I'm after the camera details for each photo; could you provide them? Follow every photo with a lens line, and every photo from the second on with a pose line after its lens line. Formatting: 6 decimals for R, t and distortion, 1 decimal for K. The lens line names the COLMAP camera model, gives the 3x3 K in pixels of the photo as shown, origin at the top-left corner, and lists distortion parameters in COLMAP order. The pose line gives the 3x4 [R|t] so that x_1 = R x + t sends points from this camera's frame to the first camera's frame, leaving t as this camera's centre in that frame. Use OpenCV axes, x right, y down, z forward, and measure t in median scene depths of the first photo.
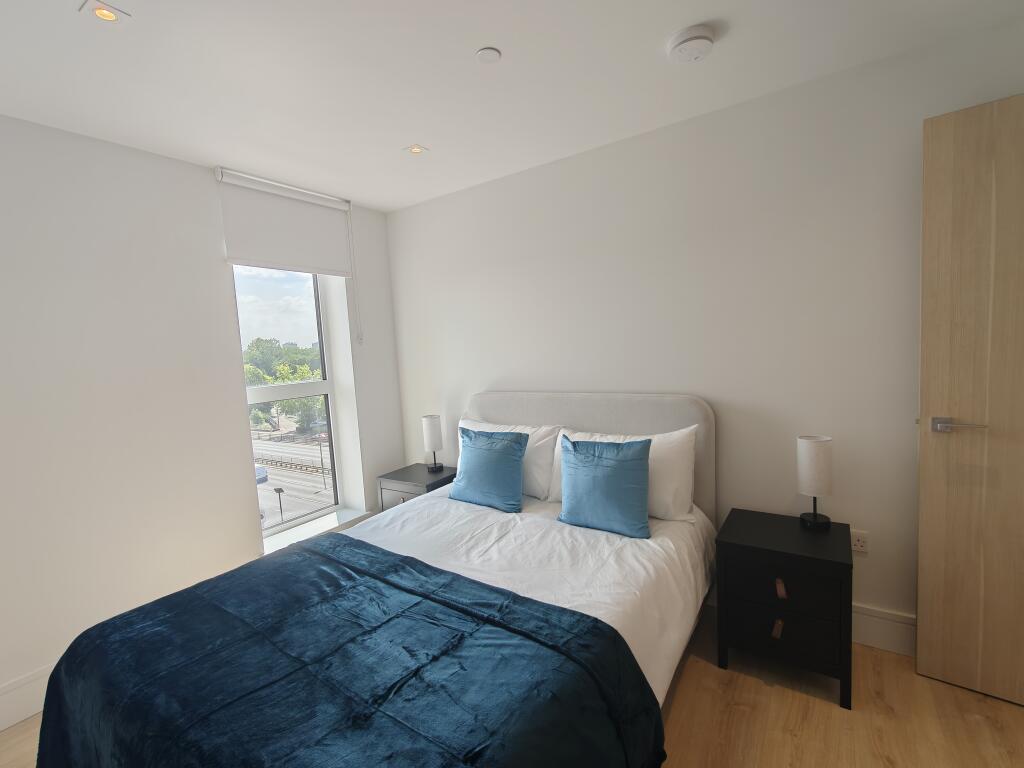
lens RADIAL K [[461.8, 0, 508.7], [0, 461.8, 386.0], [0, 0, 1]] dist [-0.000434, 0.000542]
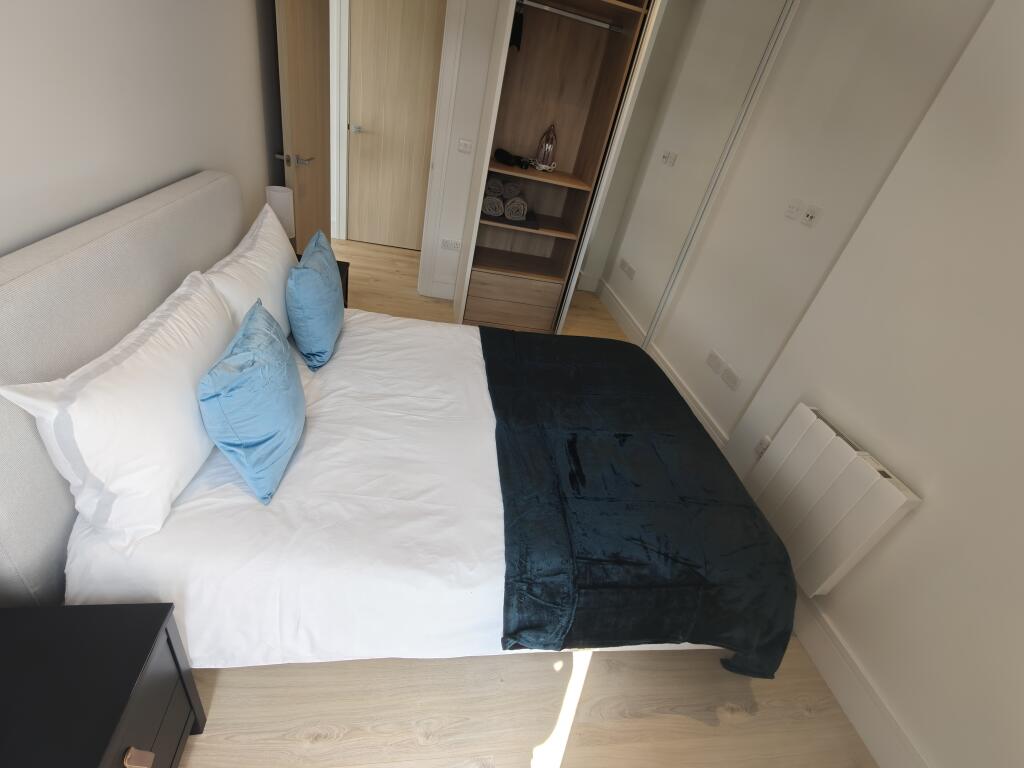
lens RADIAL K [[461.8, 0, 508.7], [0, 461.8, 386.0], [0, 0, 1]] dist [-0.000434, 0.000542]
pose [[-0.670572, -0.472226, 0.572133, -0.657806], [-0.103256, 0.823137, 0.558377, -0.197833], [-0.734623, 0.315356, -0.600732, 1.365926]]
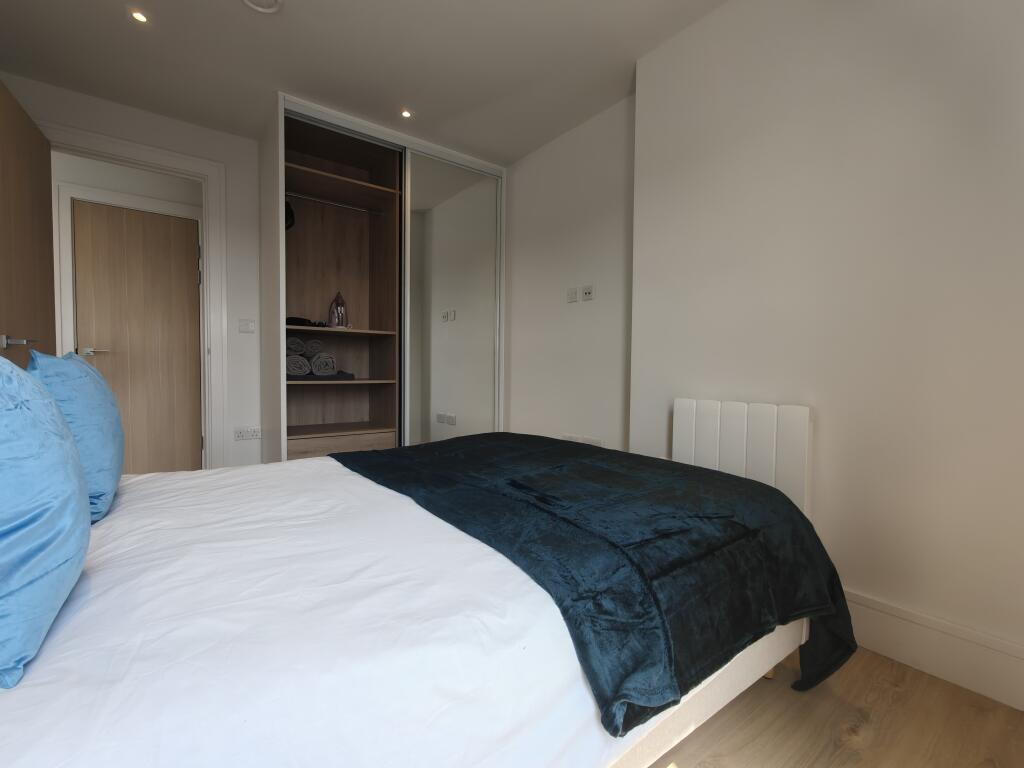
lens RADIAL K [[461.8, 0, 508.7], [0, 461.8, 386.0], [0, 0, 1]] dist [-0.000434, 0.000542]
pose [[-0.948451, 0.041223, 0.314231, -0.513443], [0.073873, 0.992949, 0.092713, 0.137012], [-0.308193, 0.111147, -0.944809, 1.421560]]
